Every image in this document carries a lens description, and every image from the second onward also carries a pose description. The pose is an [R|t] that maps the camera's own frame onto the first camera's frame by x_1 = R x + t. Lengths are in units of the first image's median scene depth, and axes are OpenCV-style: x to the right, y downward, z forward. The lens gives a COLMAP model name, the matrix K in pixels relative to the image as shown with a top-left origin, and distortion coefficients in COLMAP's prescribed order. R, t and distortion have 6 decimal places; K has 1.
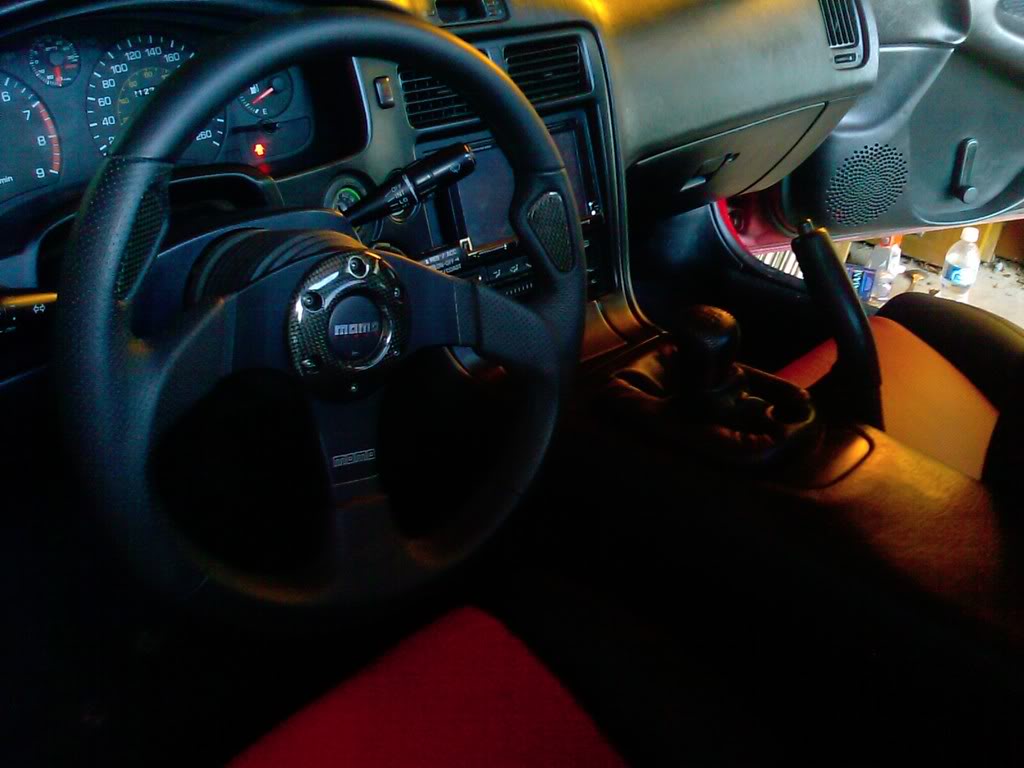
lens RADIAL K [[1103.2, 0, 513.0], [0, 1103.2, 355.9], [0, 0, 1]] dist [0.016508, -0.004036]
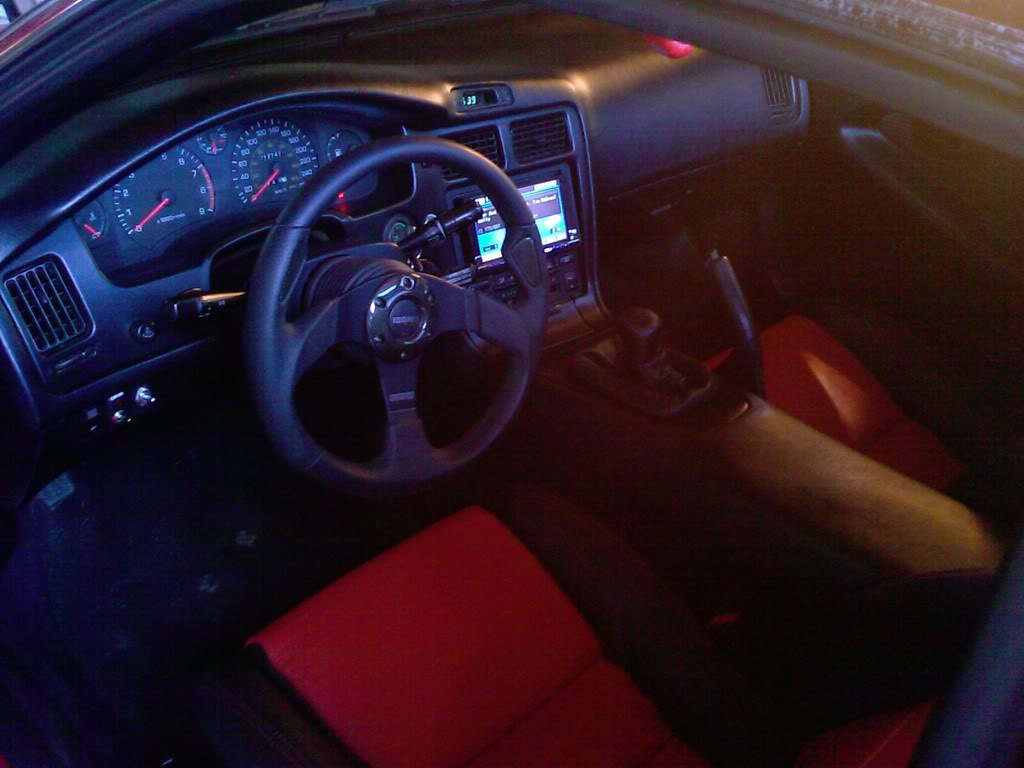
lens RADIAL K [[1103.2, 0, 513.0], [0, 1103.2, 355.9], [0, 0, 1]] dist [0.016508, -0.004036]
pose [[0.999127, 0.027937, -0.031060, 0.062493], [-0.027447, 0.999494, 0.016080, -0.000542], [0.031494, -0.015213, 0.999388, -0.558714]]
